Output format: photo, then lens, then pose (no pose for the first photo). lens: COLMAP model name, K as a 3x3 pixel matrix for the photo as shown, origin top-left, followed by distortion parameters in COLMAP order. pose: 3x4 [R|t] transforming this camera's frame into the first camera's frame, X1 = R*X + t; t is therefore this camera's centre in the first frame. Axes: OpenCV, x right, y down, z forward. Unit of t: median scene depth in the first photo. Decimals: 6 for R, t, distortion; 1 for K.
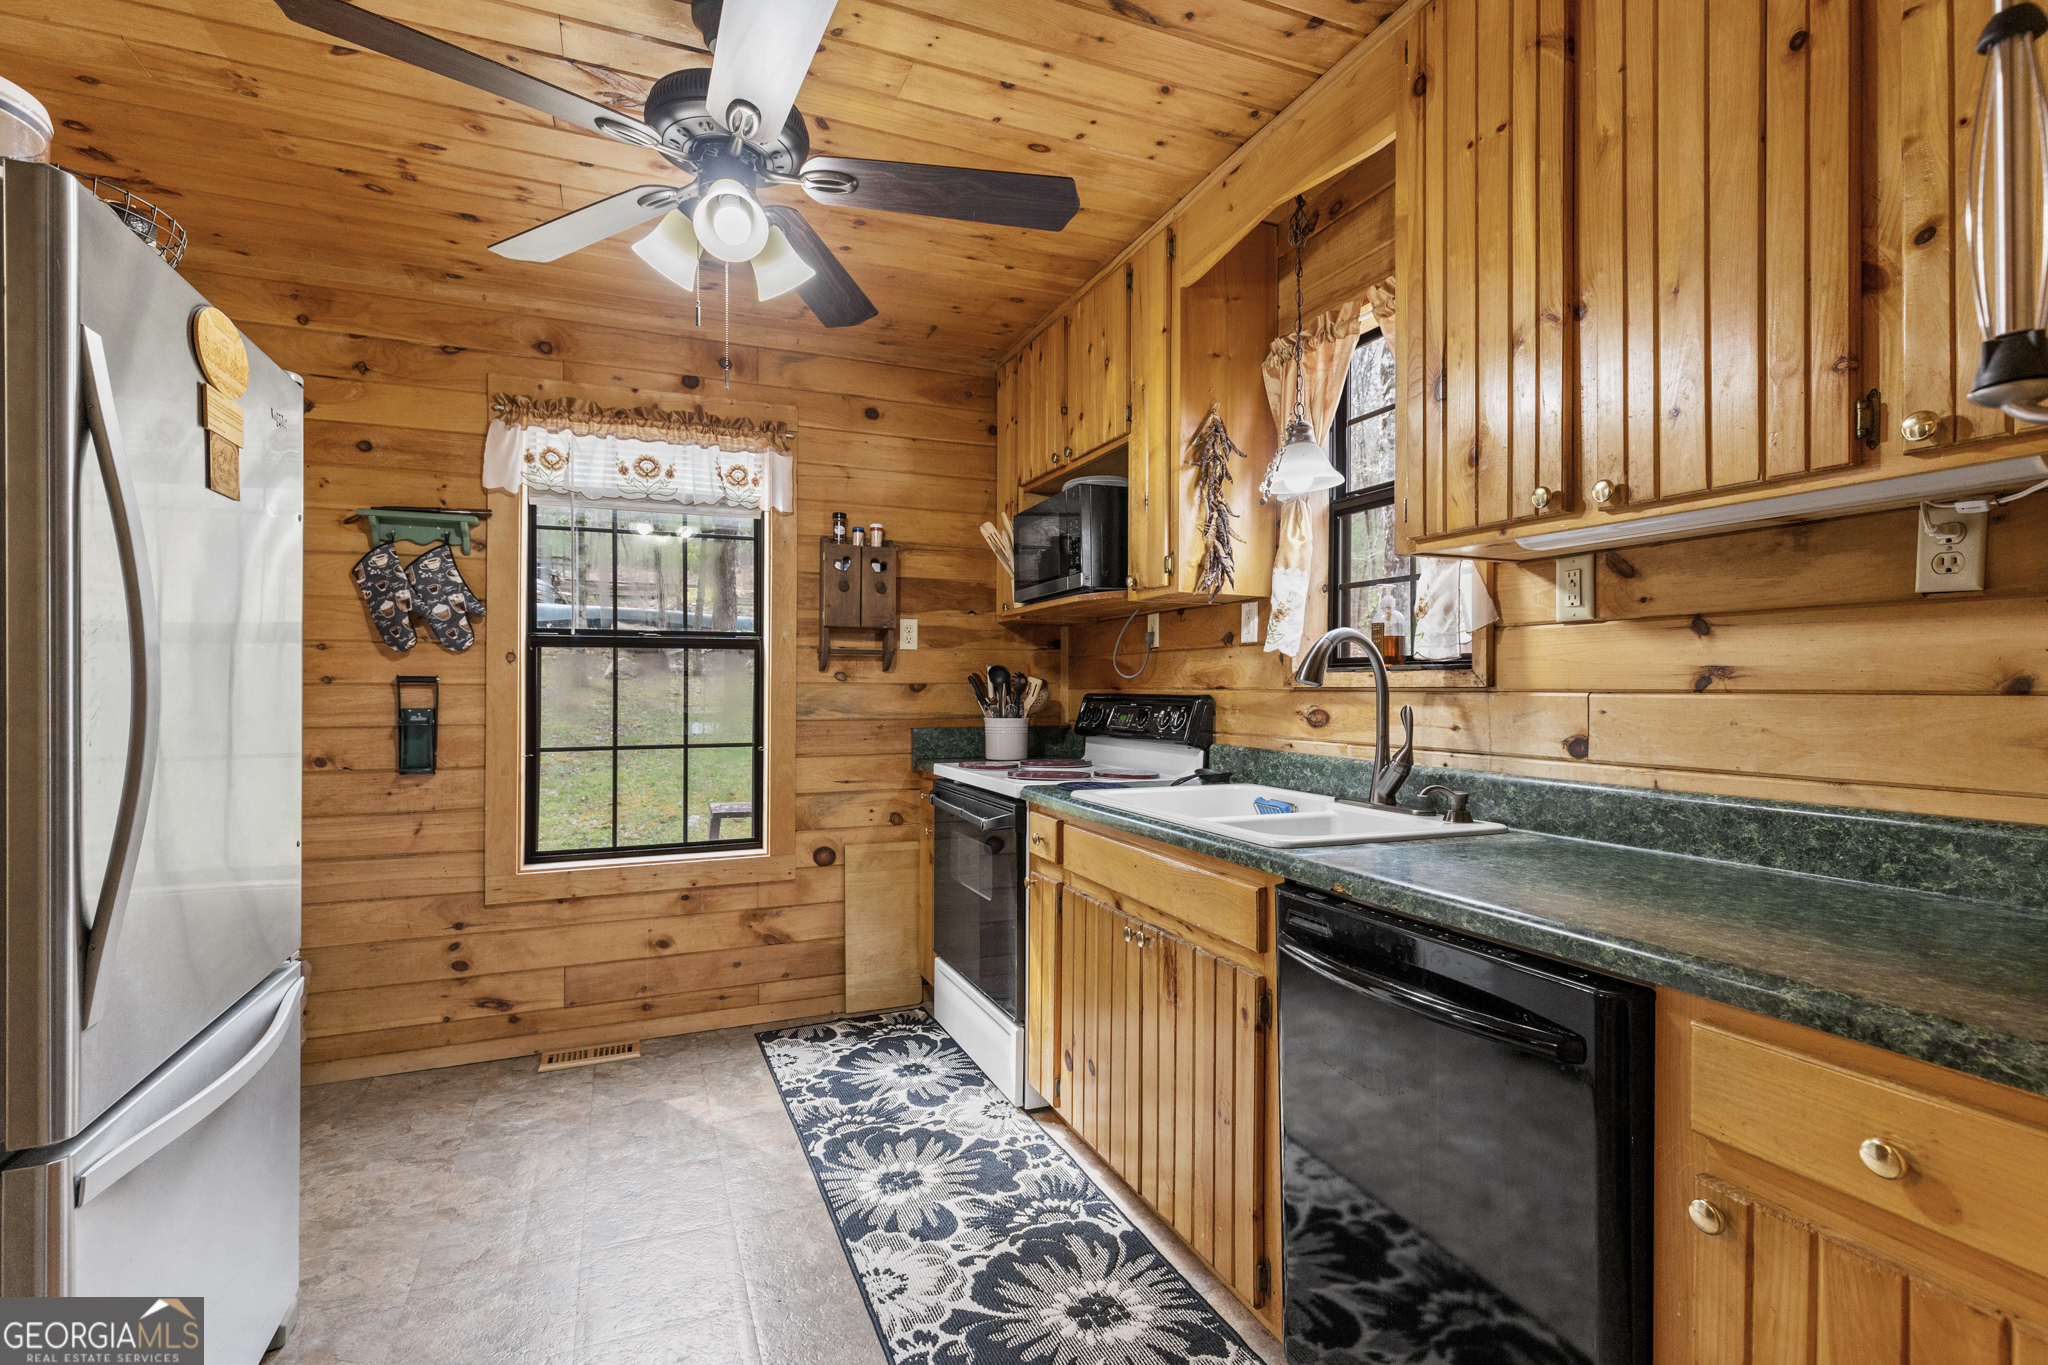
lens RADIAL K [[947.2, 0, 1023.0], [0, 947.2, 686.2], [0, 0, 1]] dist [0.007665, -0.000931]
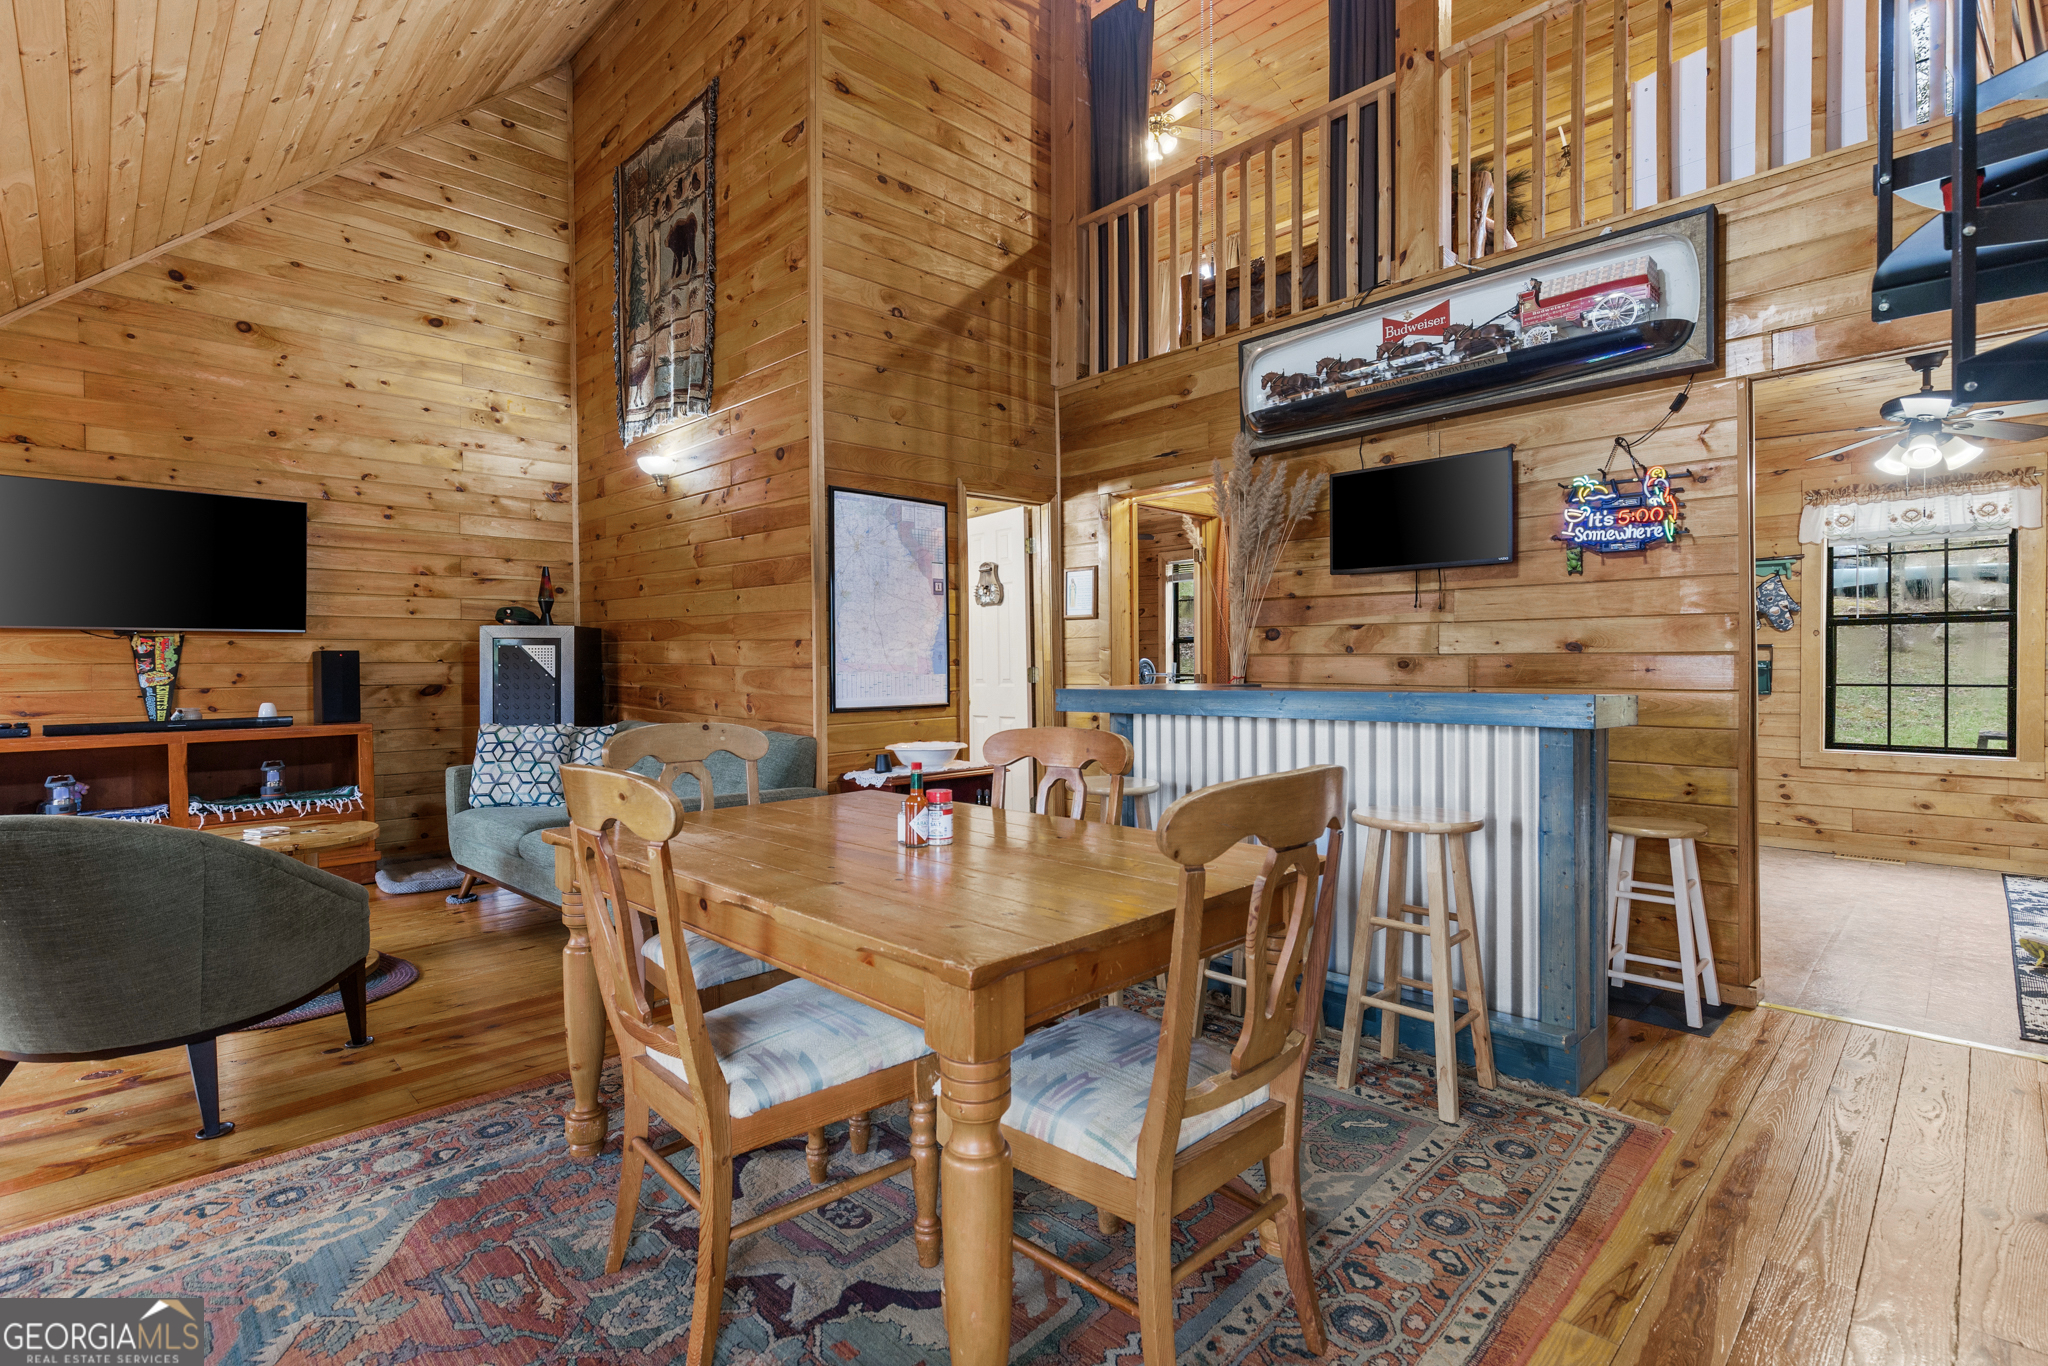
lens RADIAL K [[947.2, 0, 1013.0], [0, 947.2, 666.7], [0, 0, 1]] dist [0.007665, -0.000931]
pose [[0.374482, 0.004600, -0.927223, 0.647485], [0.008524, 0.999928, 0.008403, 0.006919], [0.927195, -0.011050, 0.374415, -1.249507]]
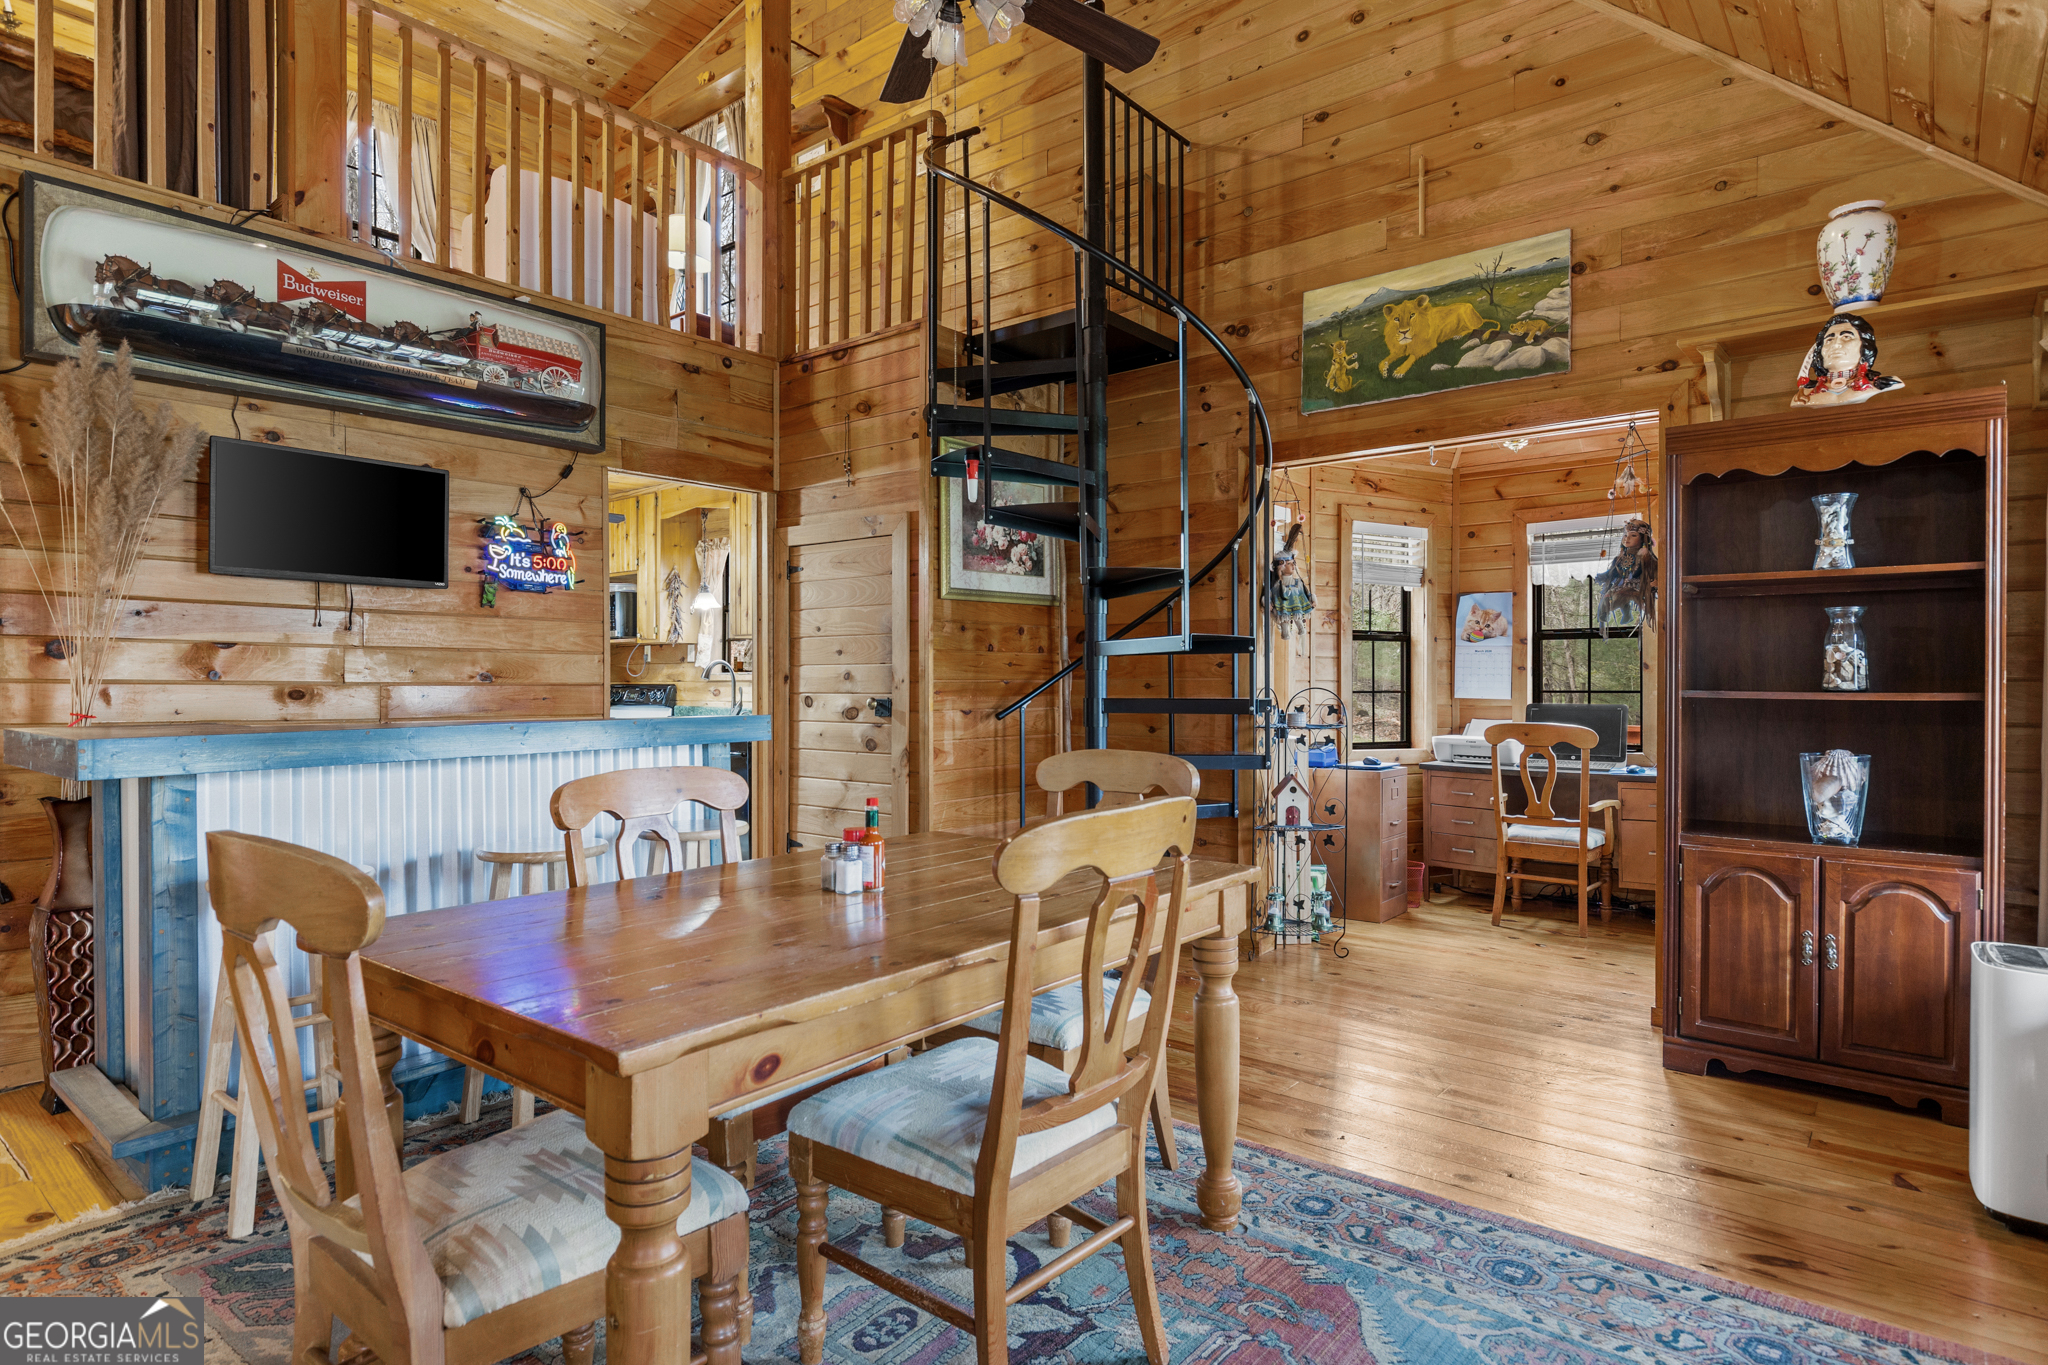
lens RADIAL K [[1076.8, 0, 1022.7], [0, 1076.8, 688.3], [0, 0, 1]] dist [0.003096, 0.001452]
pose [[0.882348, -0.001038, 0.470597, -0.294244], [-0.001905, 0.999981, 0.005778, 0.002941], [-0.470594, -0.005995, 0.882329, -1.750733]]
